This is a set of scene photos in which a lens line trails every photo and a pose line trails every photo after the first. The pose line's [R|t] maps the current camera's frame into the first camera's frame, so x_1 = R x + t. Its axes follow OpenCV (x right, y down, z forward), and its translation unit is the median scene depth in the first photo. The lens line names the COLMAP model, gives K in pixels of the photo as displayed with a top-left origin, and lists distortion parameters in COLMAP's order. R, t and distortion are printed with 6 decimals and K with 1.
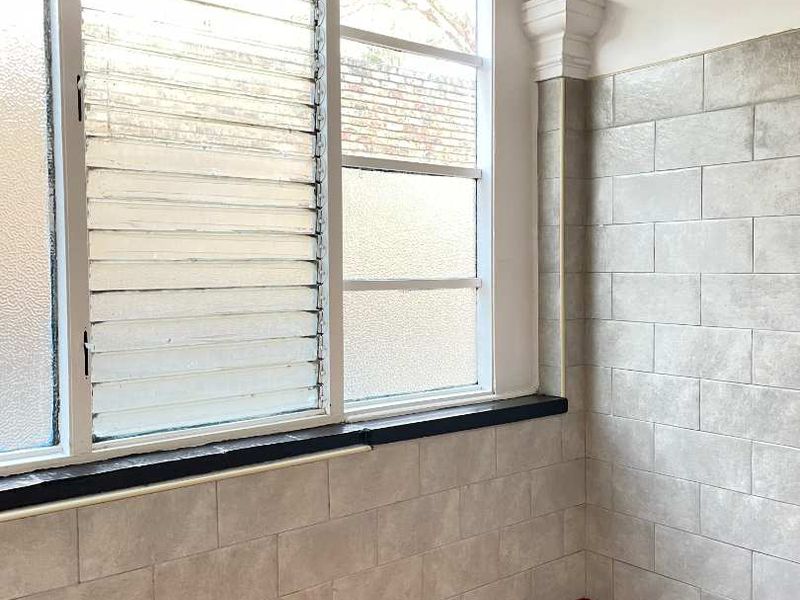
lens RADIAL K [[809.7, 0, 397.0], [0, 809.7, 297.7], [0, 0, 1]] dist [0.063143, 0.000000]
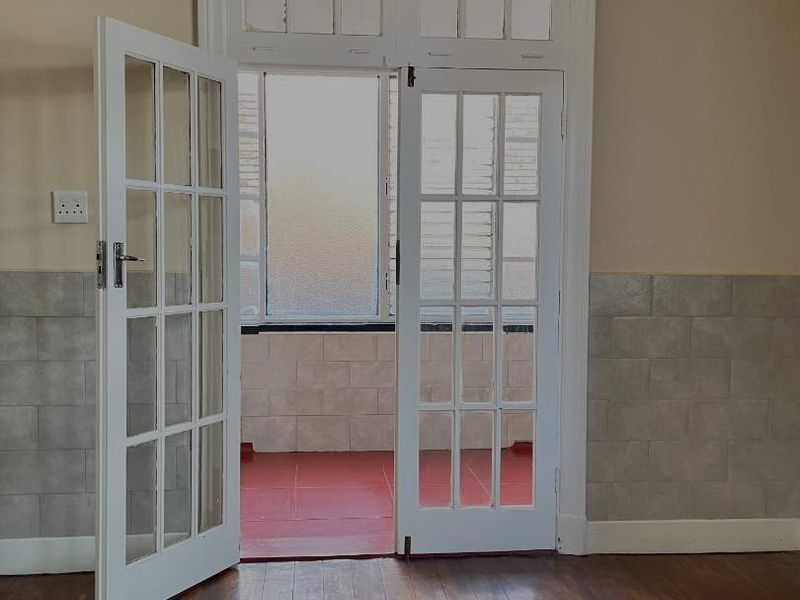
lens RADIAL K [[809.7, 0, 397.4], [0, 809.7, 294.6], [0, 0, 1]] dist [0.063143, 0.000000]
pose [[0.828972, 0.040232, -0.557841, 1.087516], [-0.031216, 0.999183, 0.025674, 0.039495], [0.558419, -0.003870, 0.829550, -1.136345]]
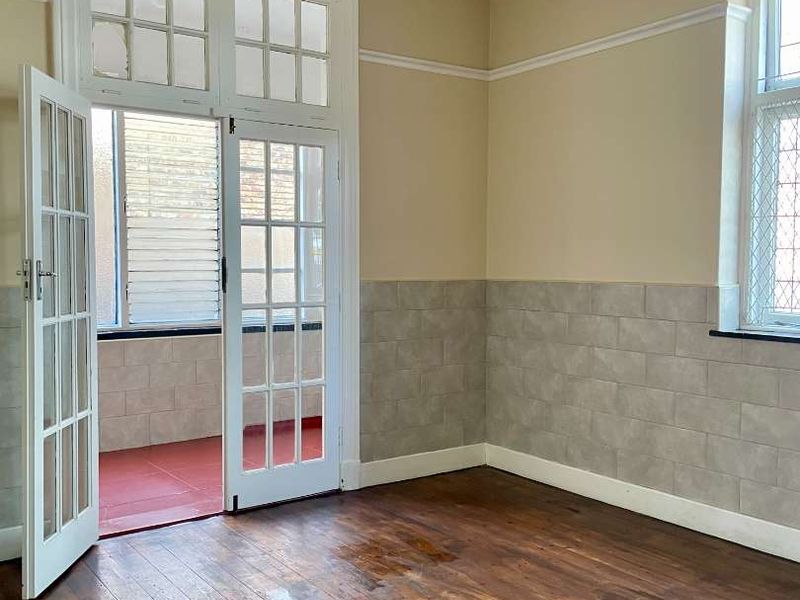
lens RADIAL K [[809.7, 0, 405.8], [0, 809.7, 304.1], [0, 0, 1]] dist [0.063143, 0.000000]
pose [[0.998484, 0.007822, -0.054492, 0.739244], [-0.006983, 0.999854, 0.015583, 0.054911], [0.054606, -0.015179, 0.998393, -1.771278]]
